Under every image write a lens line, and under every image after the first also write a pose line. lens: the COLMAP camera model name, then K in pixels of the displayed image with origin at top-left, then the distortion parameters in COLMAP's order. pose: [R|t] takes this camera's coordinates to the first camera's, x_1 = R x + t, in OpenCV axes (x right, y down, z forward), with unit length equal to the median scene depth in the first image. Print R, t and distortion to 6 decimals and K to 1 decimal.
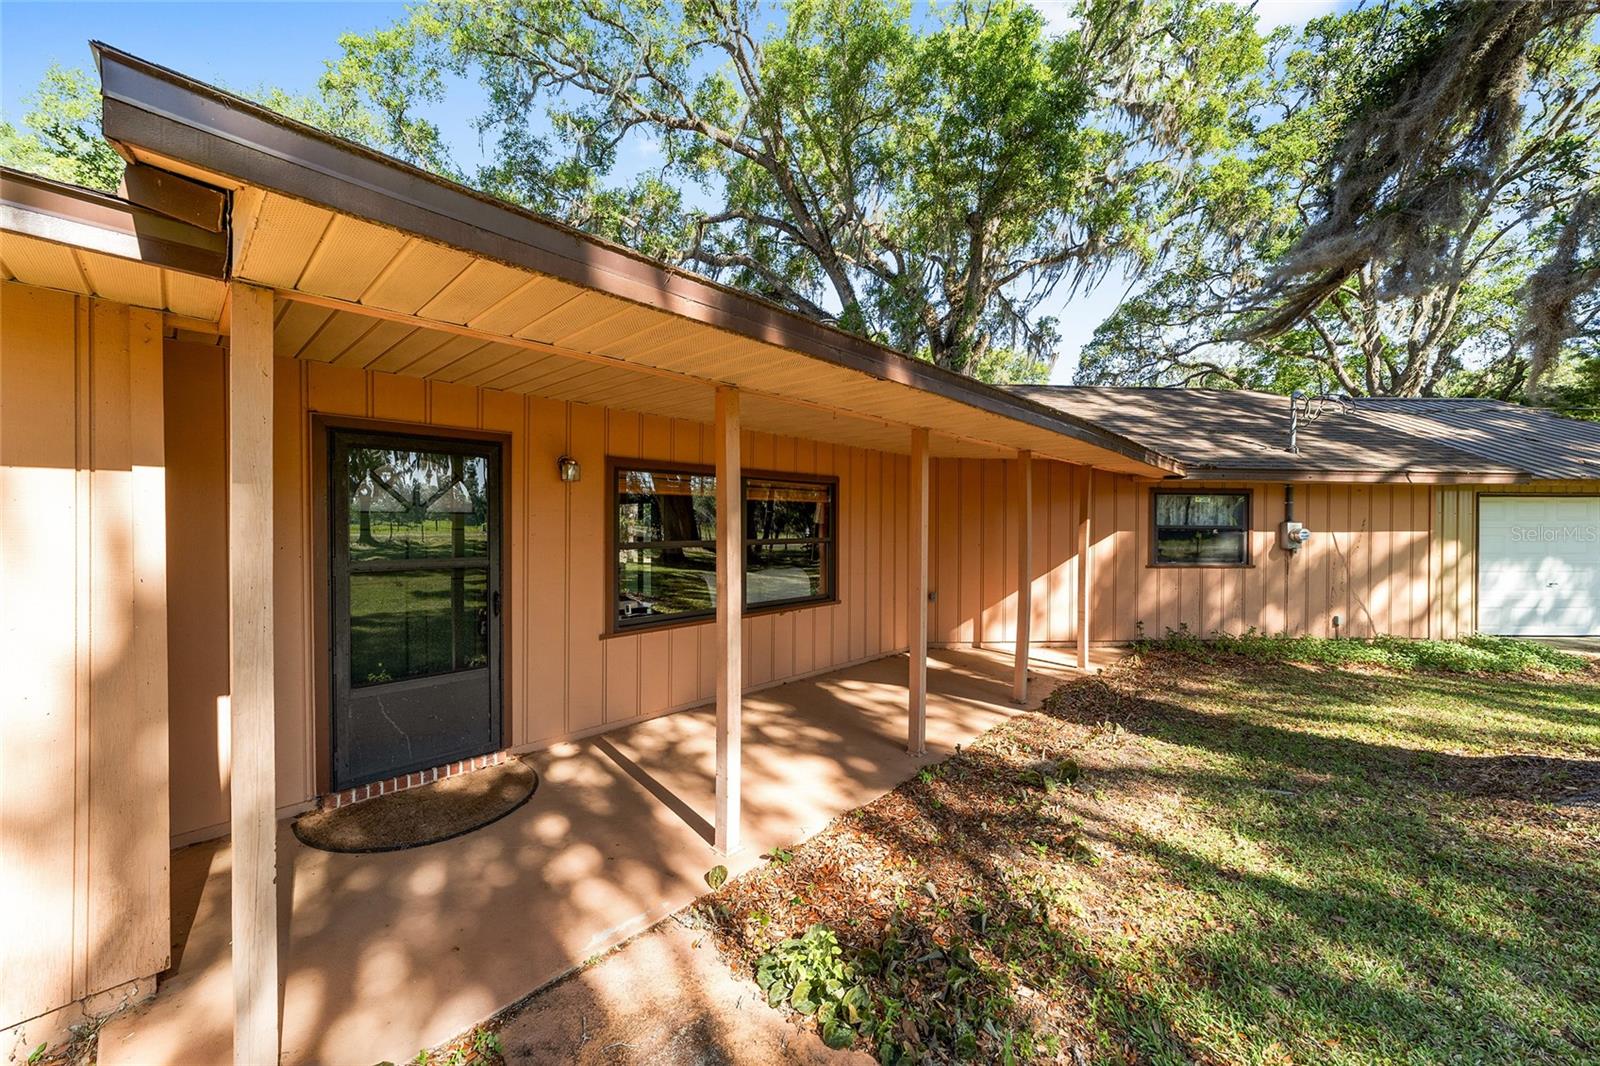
lens RADIAL K [[606.8, 0, 791.8], [0, 606.8, 529.0], [0, 0, 1]] dist [-0.010357, 0.004504]
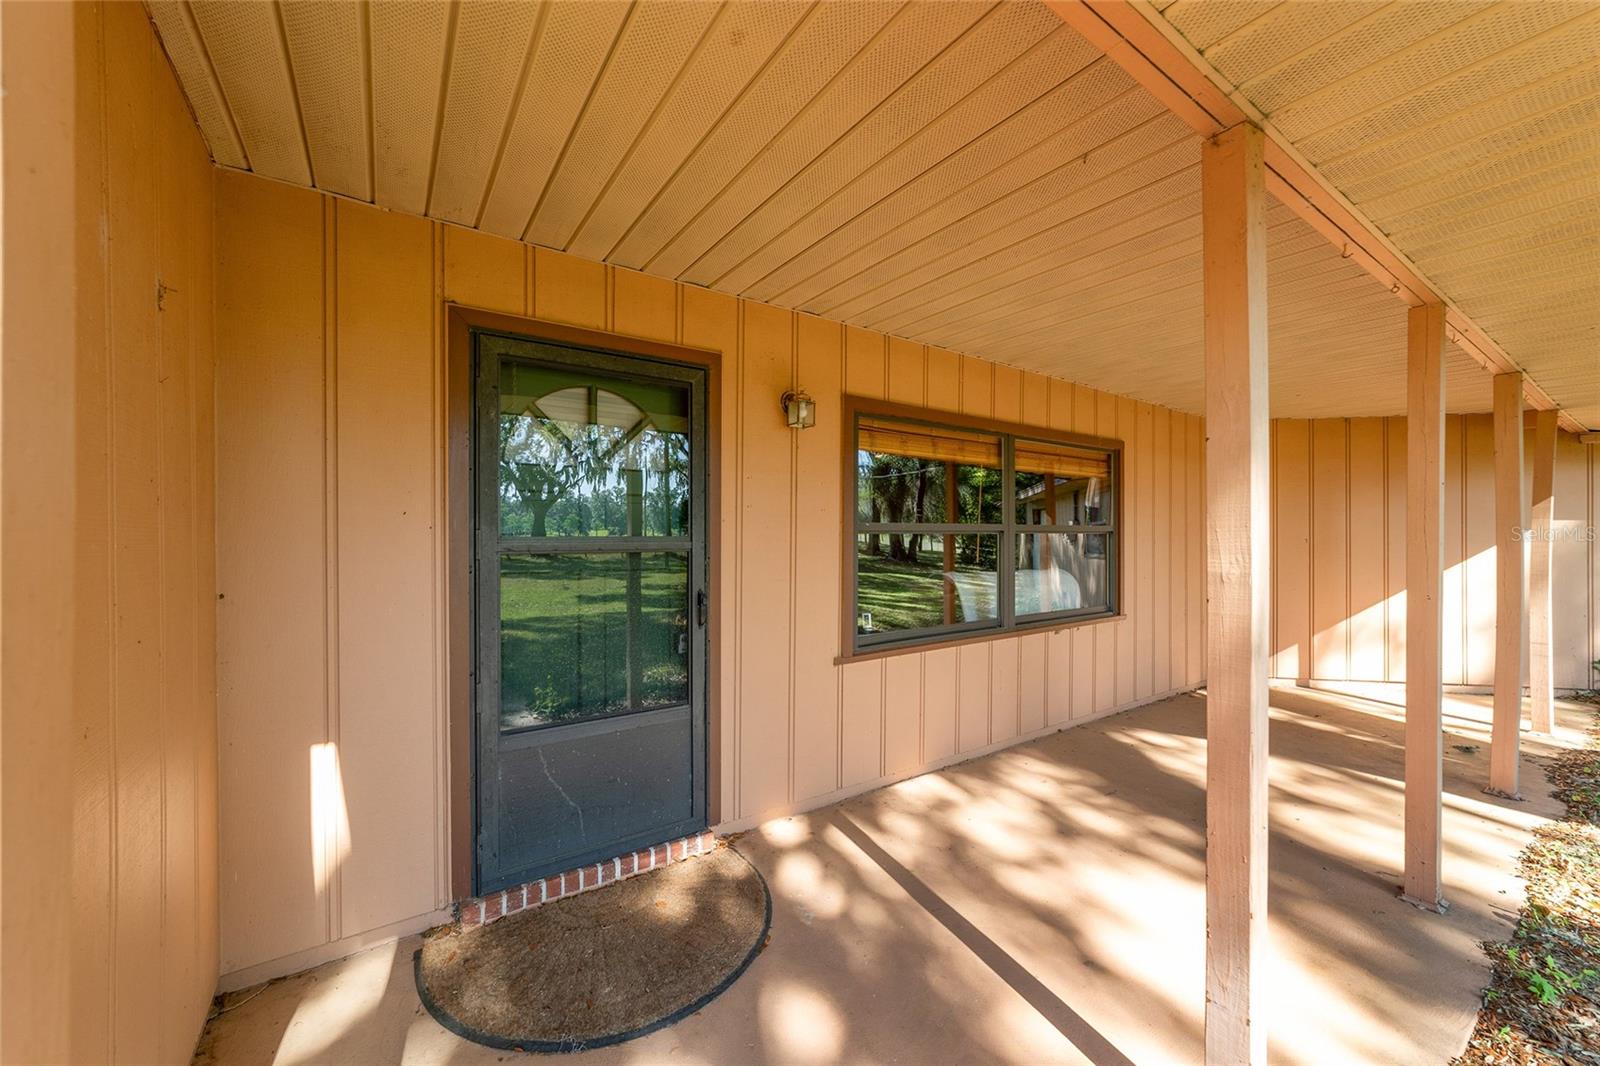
lens RADIAL K [[606.8, 0, 794.6], [0, 606.8, 534.2], [0, 0, 1]] dist [-0.010357, 0.004504]
pose [[0.977819, 0.003037, -0.209428, -0.235316], [-0.003570, 0.999991, -0.002170, 0.041008], [0.209420, 0.002869, 0.977822, 0.352704]]
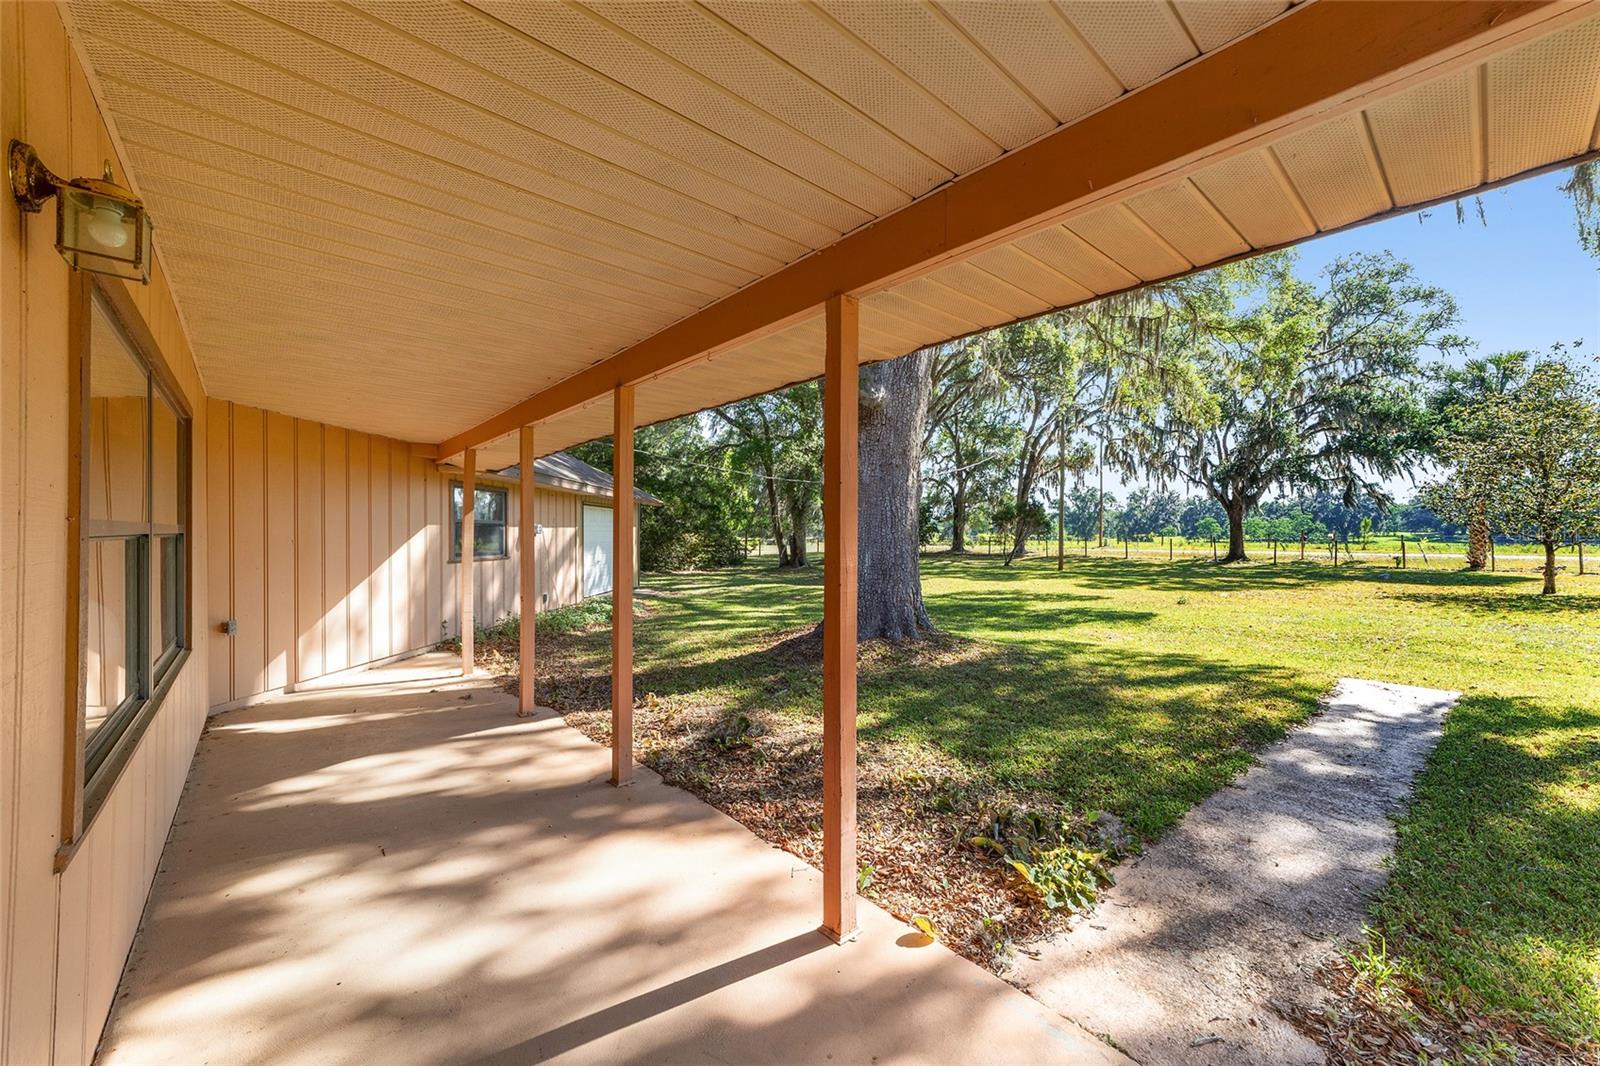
lens RADIAL K [[606.8, 0, 796.3], [0, 606.8, 533.7], [0, 0, 1]] dist [-0.010357, 0.004504]
pose [[0.091133, -0.003302, 0.995833, -0.634787], [0.003106, 0.999991, 0.003031, 0.029518], [-0.995834, 0.002817, 0.091142, 0.734711]]
